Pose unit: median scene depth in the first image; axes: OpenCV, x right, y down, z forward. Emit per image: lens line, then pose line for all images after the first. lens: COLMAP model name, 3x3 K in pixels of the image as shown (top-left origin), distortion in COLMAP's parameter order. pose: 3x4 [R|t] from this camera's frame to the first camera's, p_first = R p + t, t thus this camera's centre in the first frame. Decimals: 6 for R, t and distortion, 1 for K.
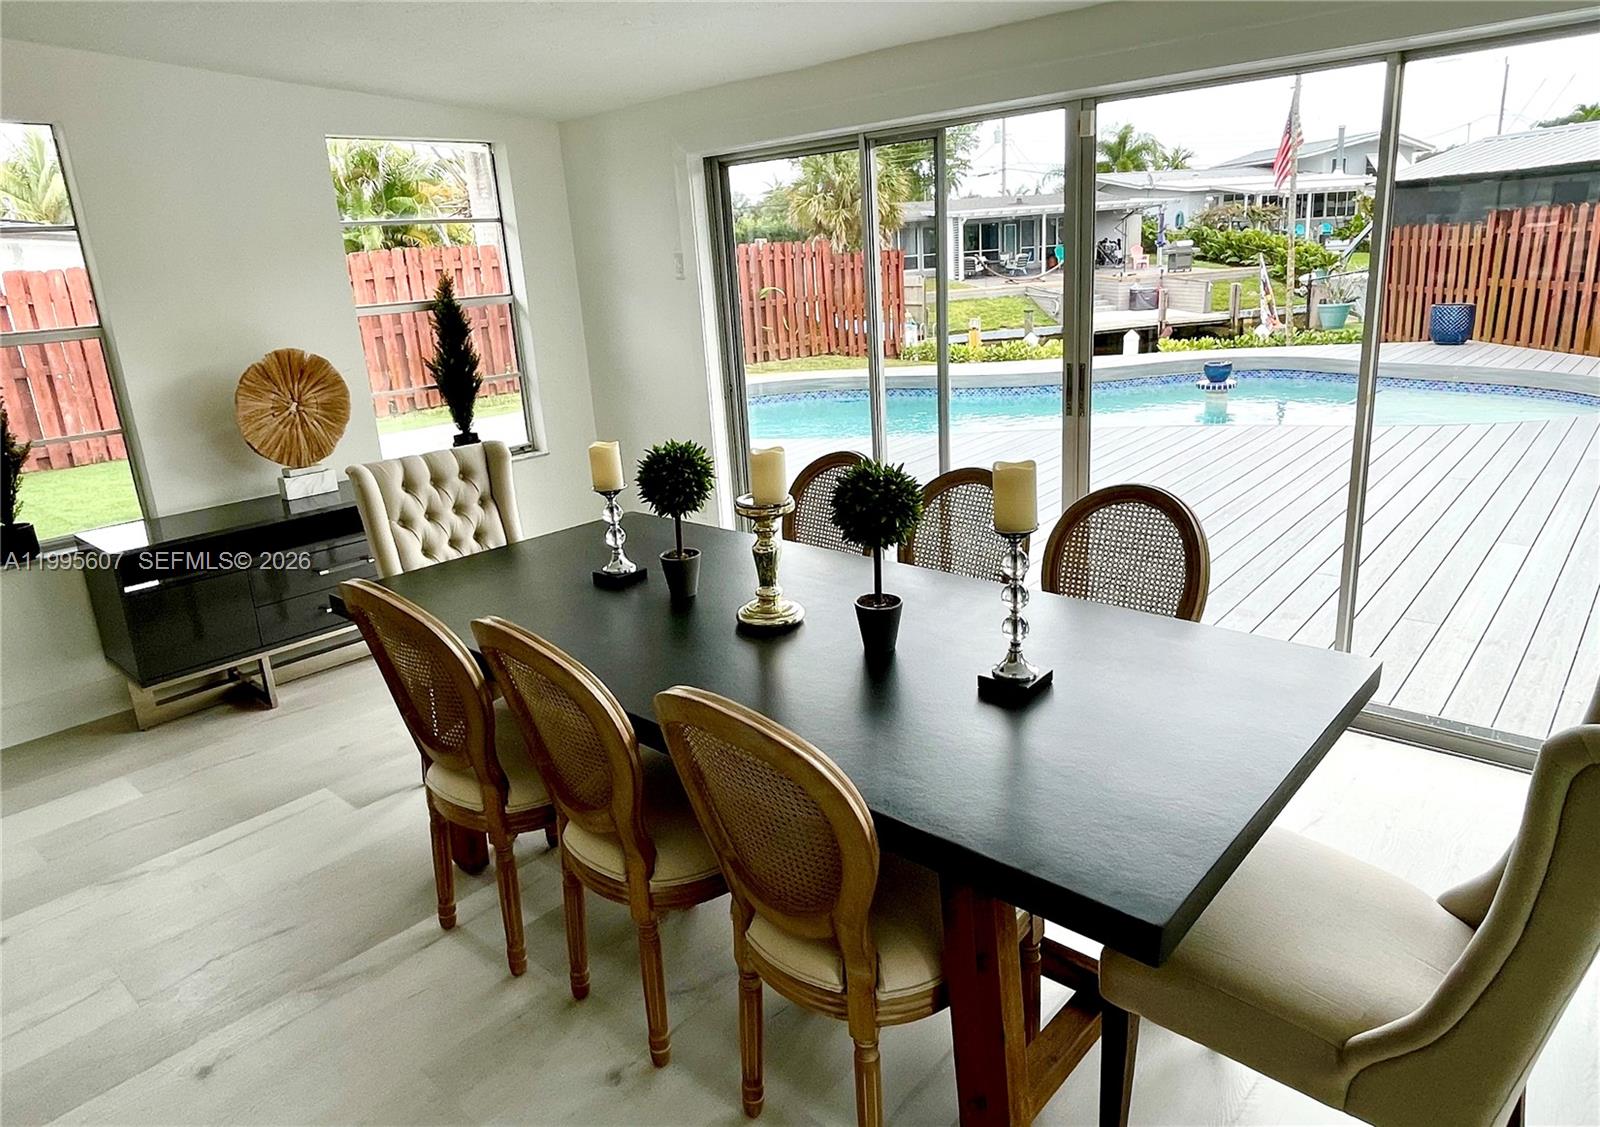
lens RADIAL K [[1021.3, 0, 800.0], [0, 1021.3, 563.5], [0, 0, 1]] dist [-0.018030, -0.000199]
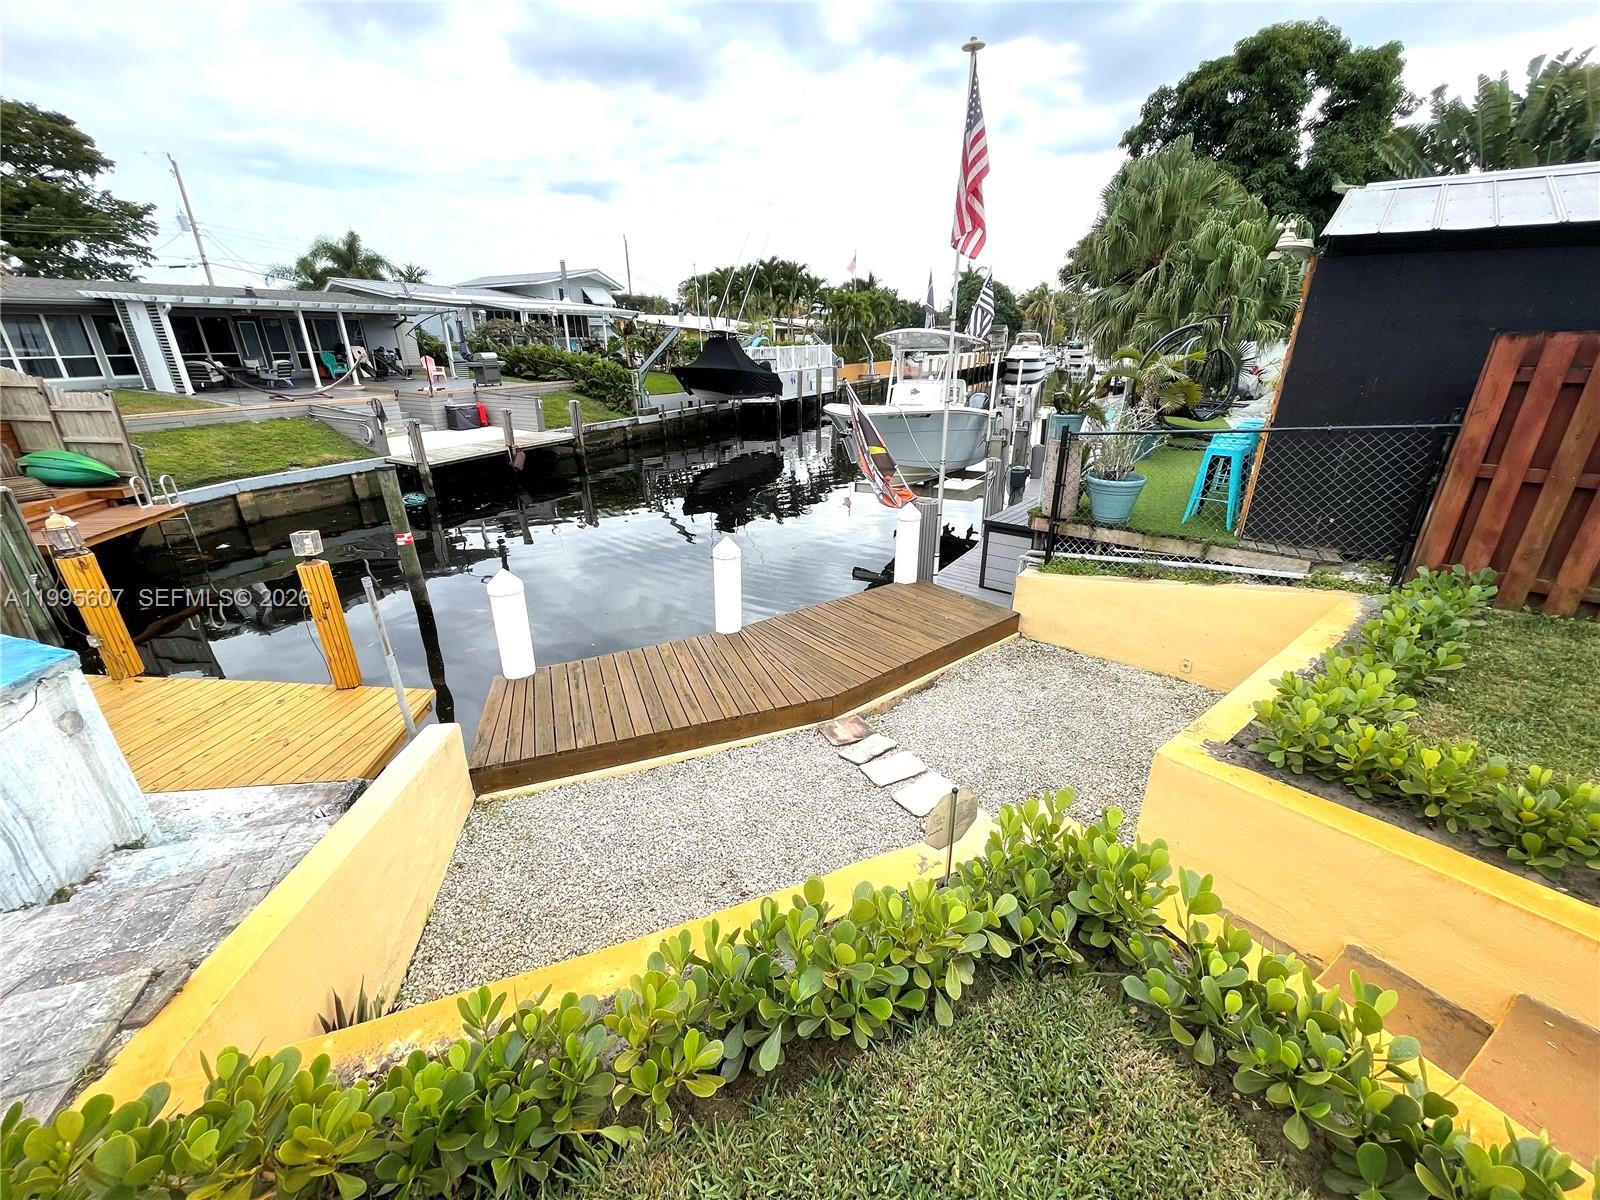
lens RADIAL K [[660.2, 0, 790.4], [0, 660.2, 604.0], [0, 0, 1]] dist [0.002433, -0.000436]
pose [[0.641195, -0.229015, 0.732407, 0.053199], [0.192724, 0.971897, 0.135178, -0.113241], [-0.742783, 0.054476, 0.667313, 0.374577]]
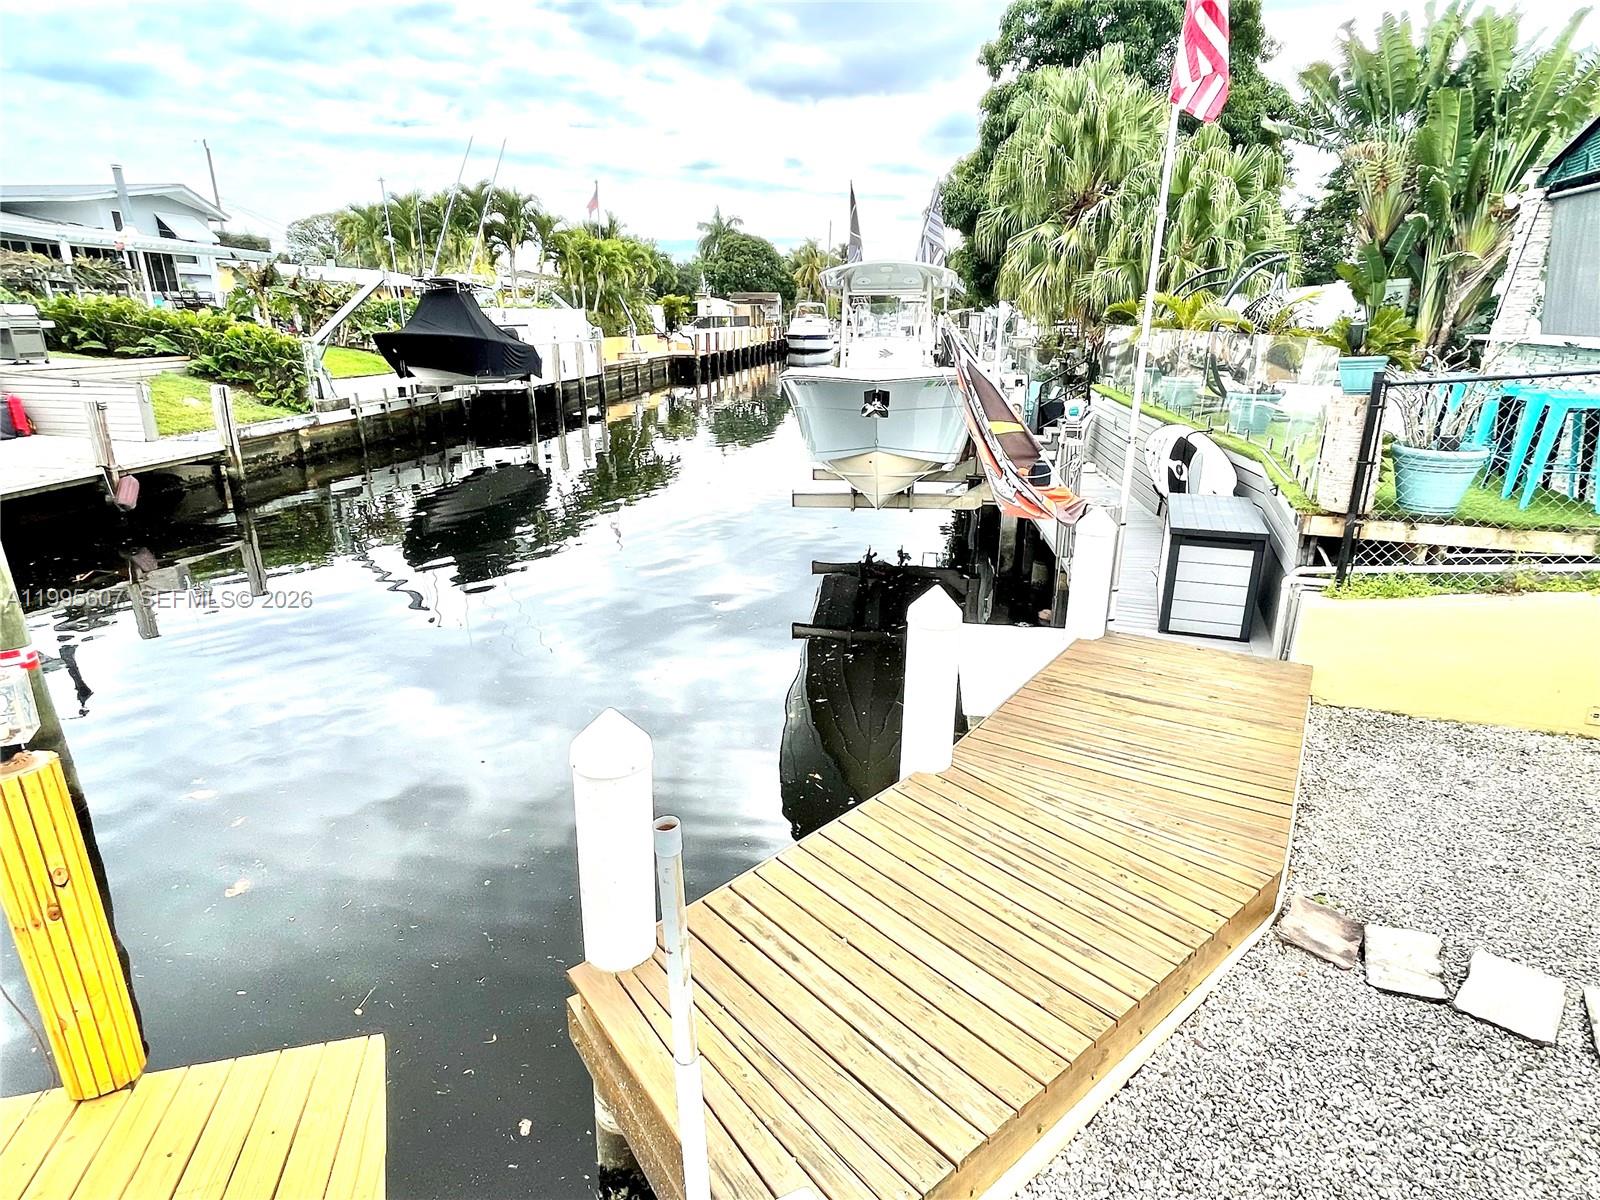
lens RADIAL K [[903.5, 0, 800.0], [0, 903.5, 600.0], [0, 0, 1]] dist [0.000376, 0.002040]
pose [[0.339125, -0.221330, 0.914335, 0.054138], [0.251968, 0.957789, 0.138394, -0.128623], [-0.906370, 0.183451, 0.380578, 0.462434]]
